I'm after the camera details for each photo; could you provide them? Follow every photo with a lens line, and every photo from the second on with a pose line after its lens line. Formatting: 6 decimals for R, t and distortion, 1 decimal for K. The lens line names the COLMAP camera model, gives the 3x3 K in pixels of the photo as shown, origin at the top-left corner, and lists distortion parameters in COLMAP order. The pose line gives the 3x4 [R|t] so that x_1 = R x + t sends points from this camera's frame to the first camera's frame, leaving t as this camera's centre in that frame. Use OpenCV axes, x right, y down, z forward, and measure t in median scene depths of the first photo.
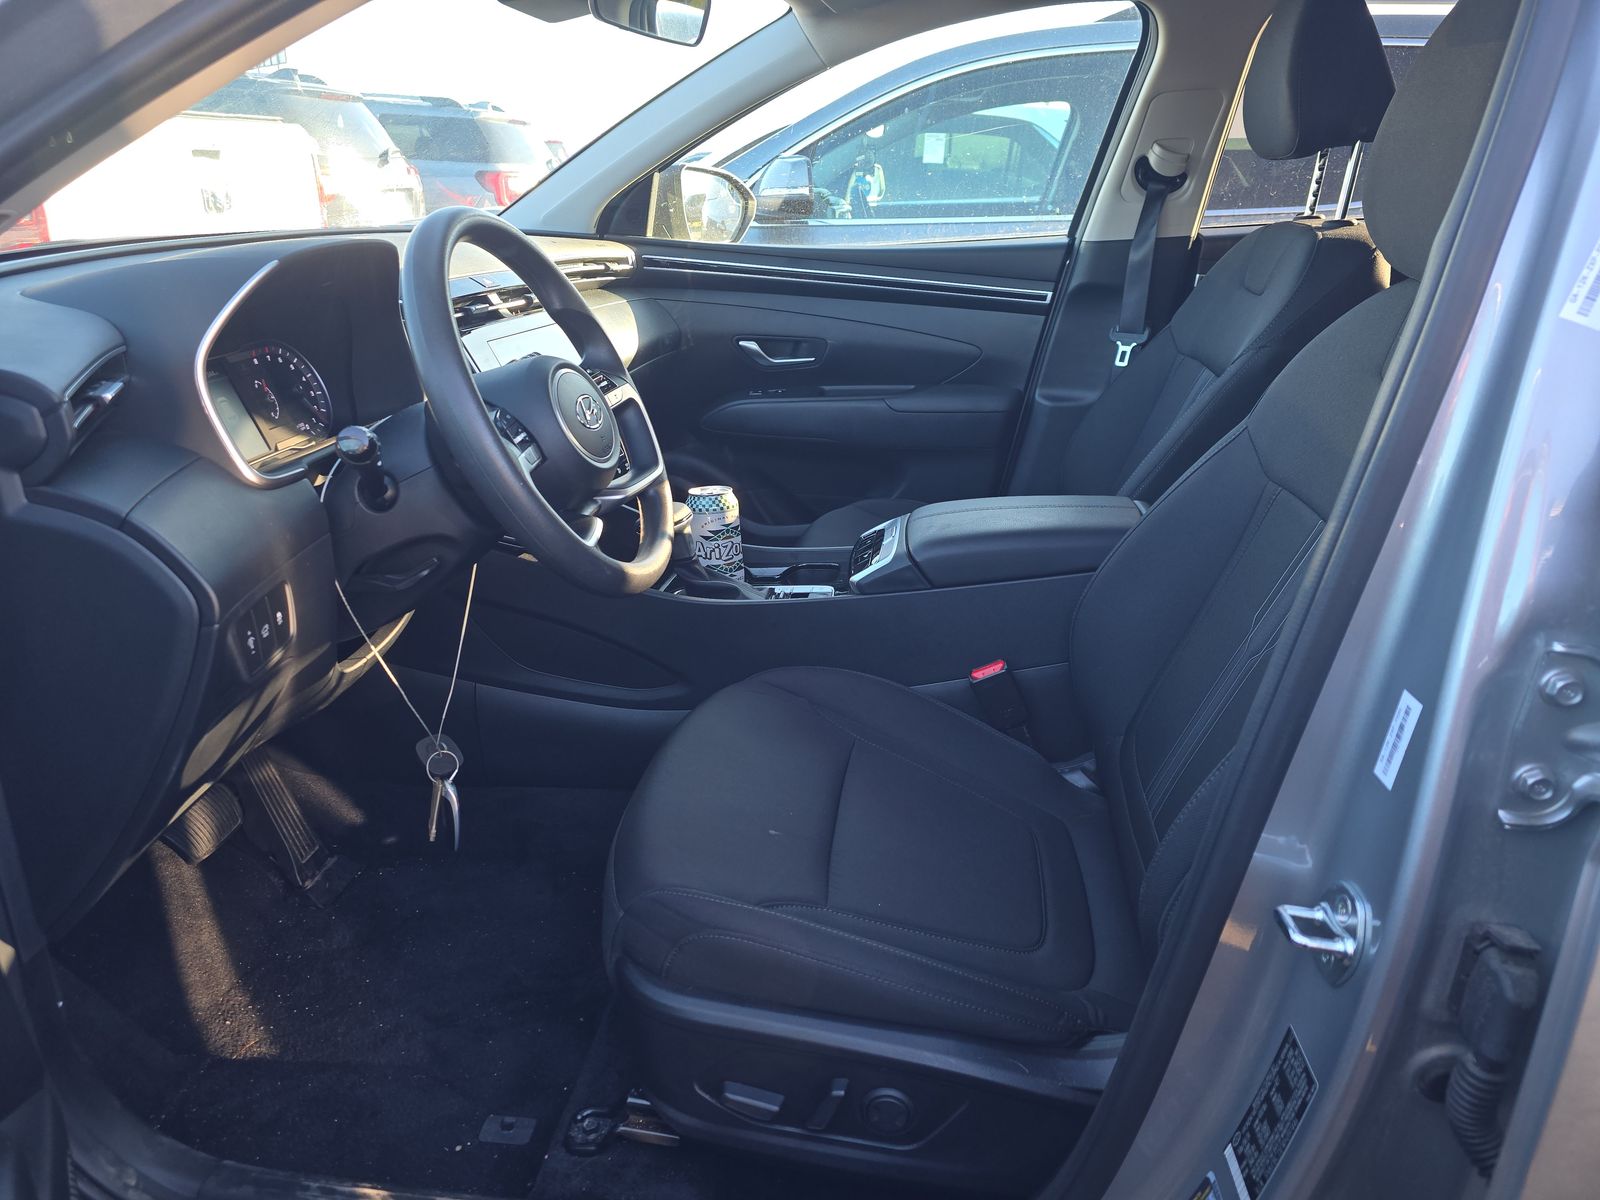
lens RADIAL K [[1084.9, 0, 801.6], [0, 1084.9, 618.6], [0, 0, 1]] dist [0.026549, -0.006465]
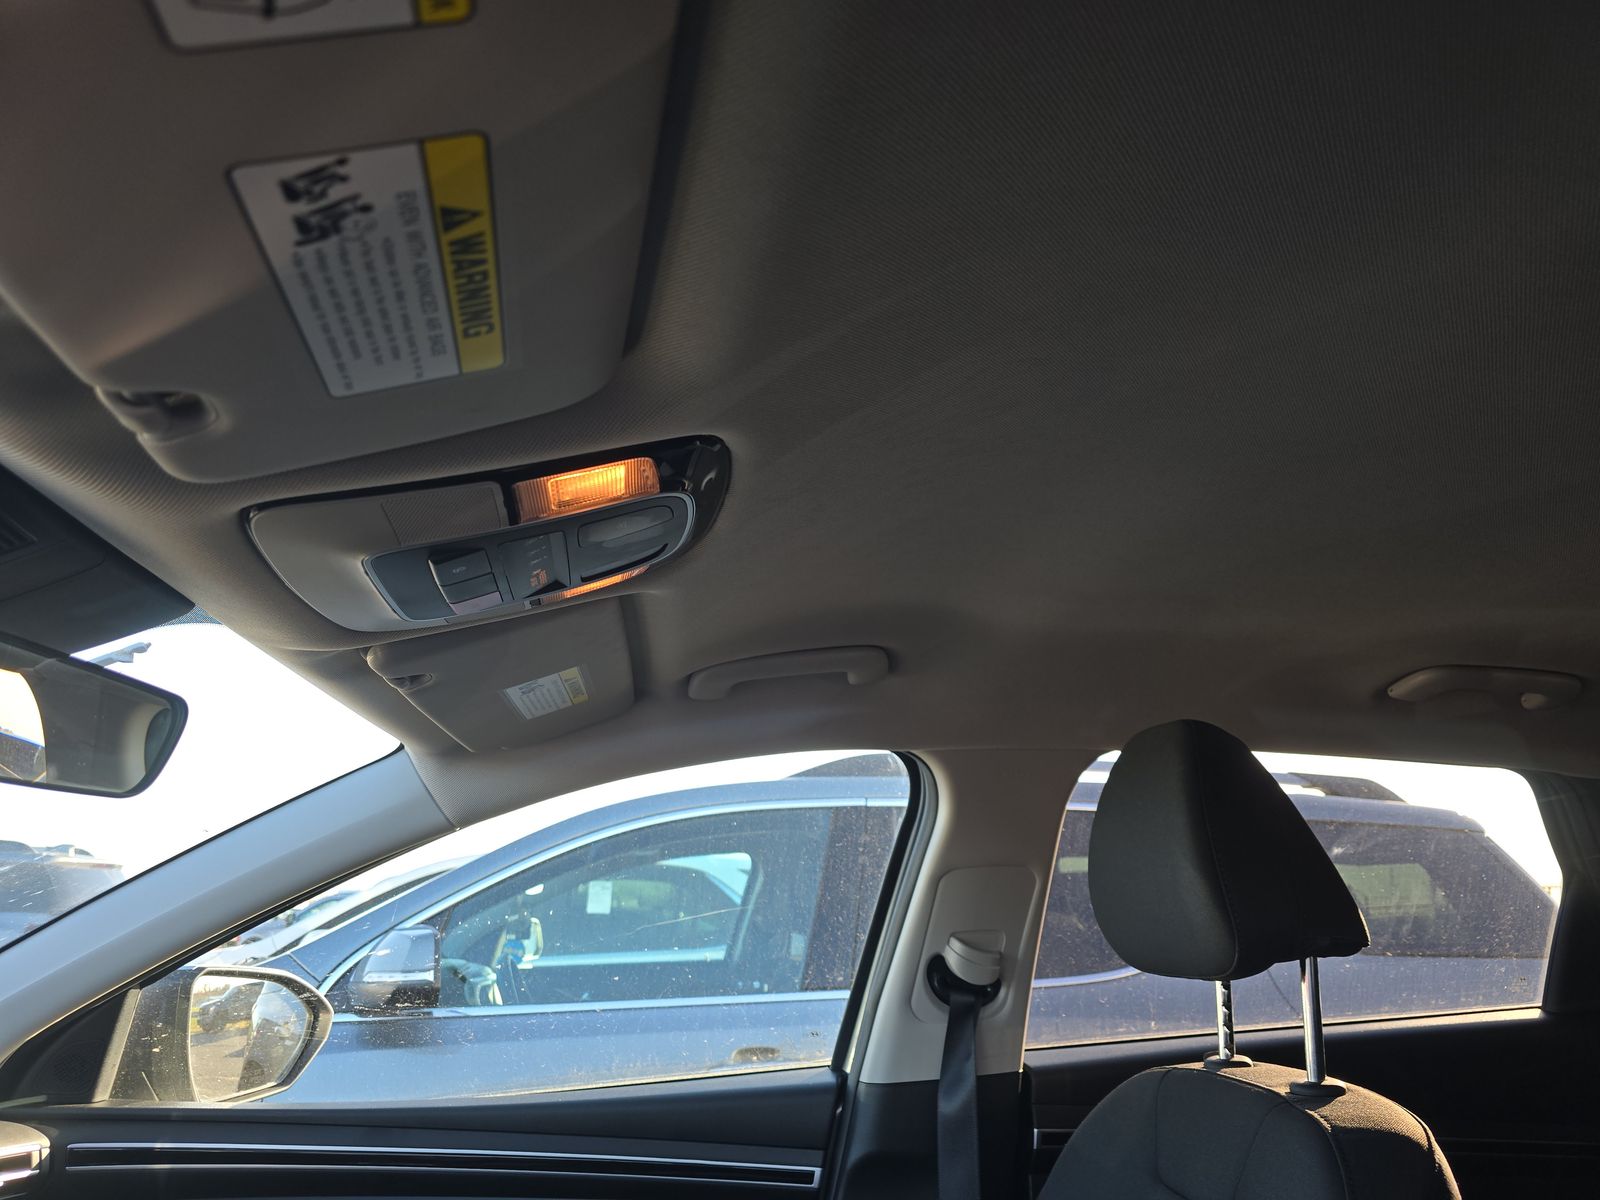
lens RADIAL K [[1084.9, 0, 805.1], [0, 1084.9, 607.8], [0, 0, 1]] dist [0.026549, -0.006465]
pose [[0.955512, 0.071746, 0.286094, 0.023972], [0.117350, 0.797417, -0.591909, -0.183616], [-0.270604, 0.599149, 0.753521, 0.344743]]
